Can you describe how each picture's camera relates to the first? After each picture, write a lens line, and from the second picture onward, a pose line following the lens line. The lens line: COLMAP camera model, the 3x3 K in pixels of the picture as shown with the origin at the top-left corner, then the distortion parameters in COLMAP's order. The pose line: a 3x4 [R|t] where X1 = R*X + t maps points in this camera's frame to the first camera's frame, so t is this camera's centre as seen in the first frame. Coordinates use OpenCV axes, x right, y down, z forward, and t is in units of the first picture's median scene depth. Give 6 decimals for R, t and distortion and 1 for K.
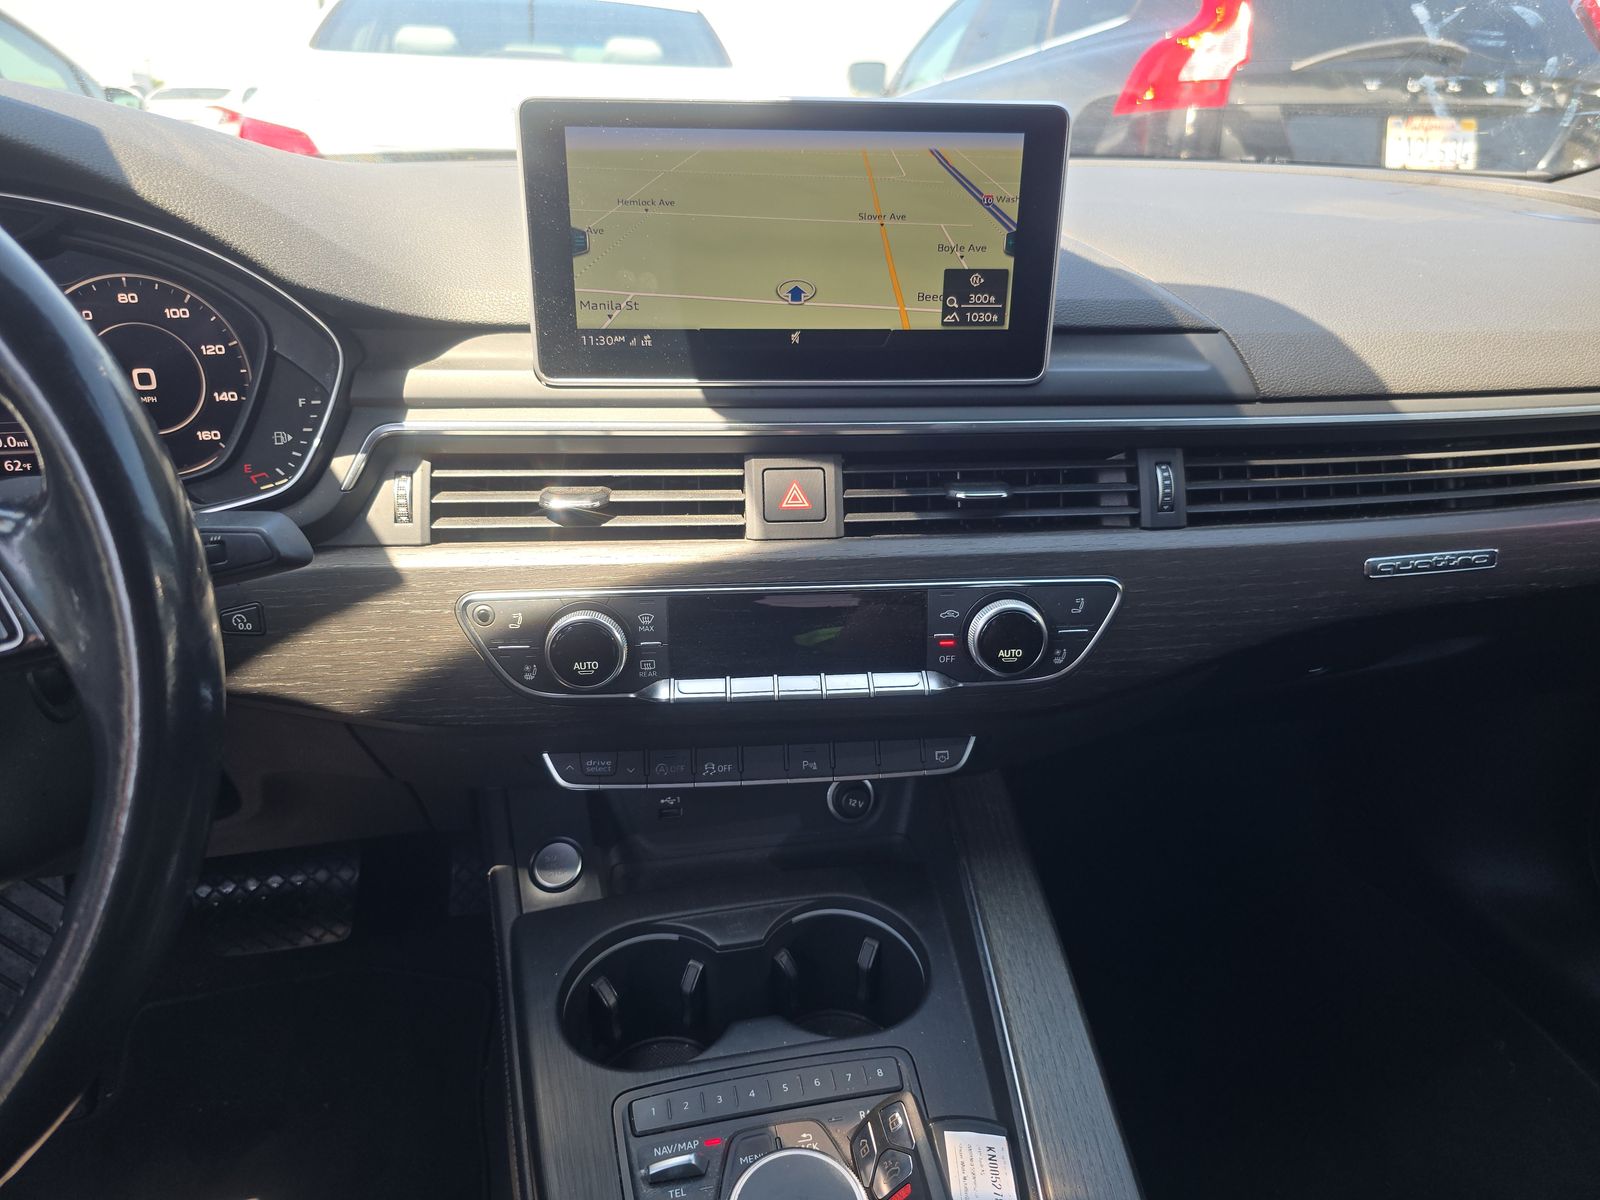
lens RADIAL K [[1074.9, 0, 800.0], [0, 1074.9, 600.0], [0, 0, 1]] dist [0.055712, -0.050365]
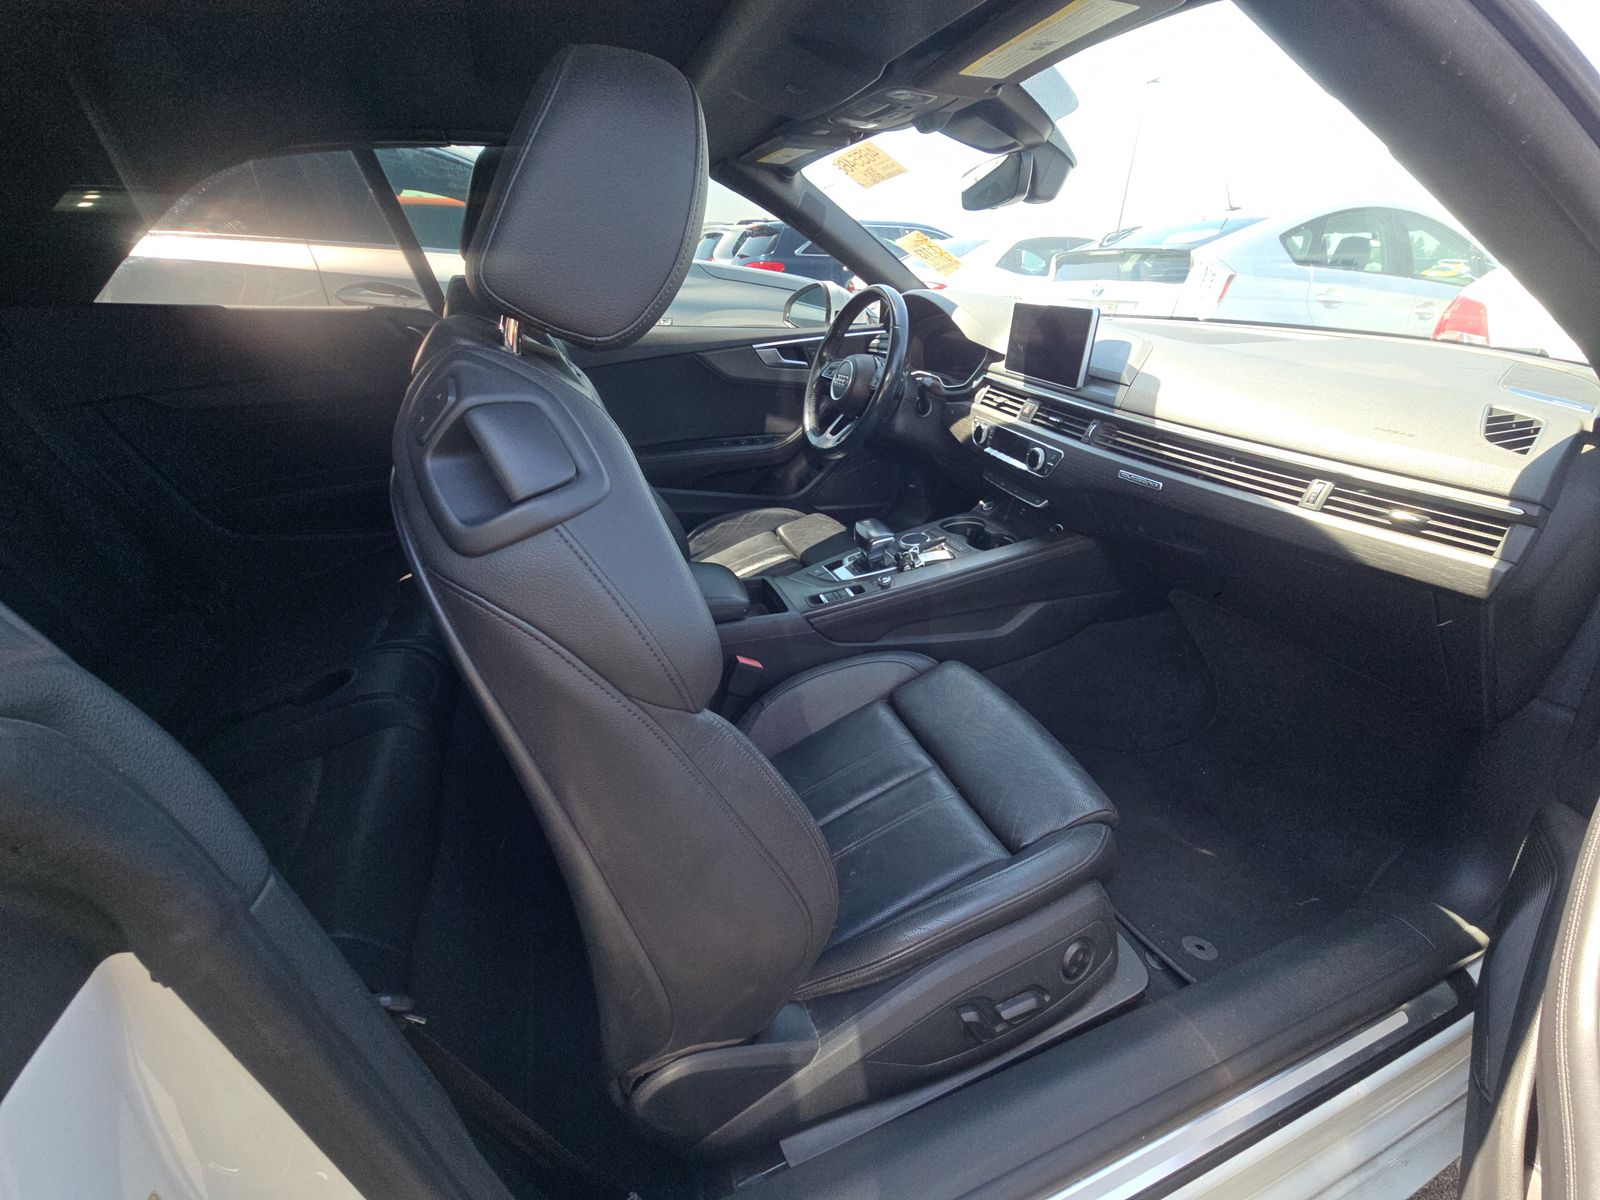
lens RADIAL K [[638.6, 0, 800.0], [0, 638.6, 600.0], [0, 0, 1]] dist [0.037979, -0.023209]
pose [[0.151508, 0.447000, -0.881610, 2.137978], [-0.358673, 0.855978, 0.372364, -0.078048], [0.921086, 0.259794, 0.290015, -0.219127]]
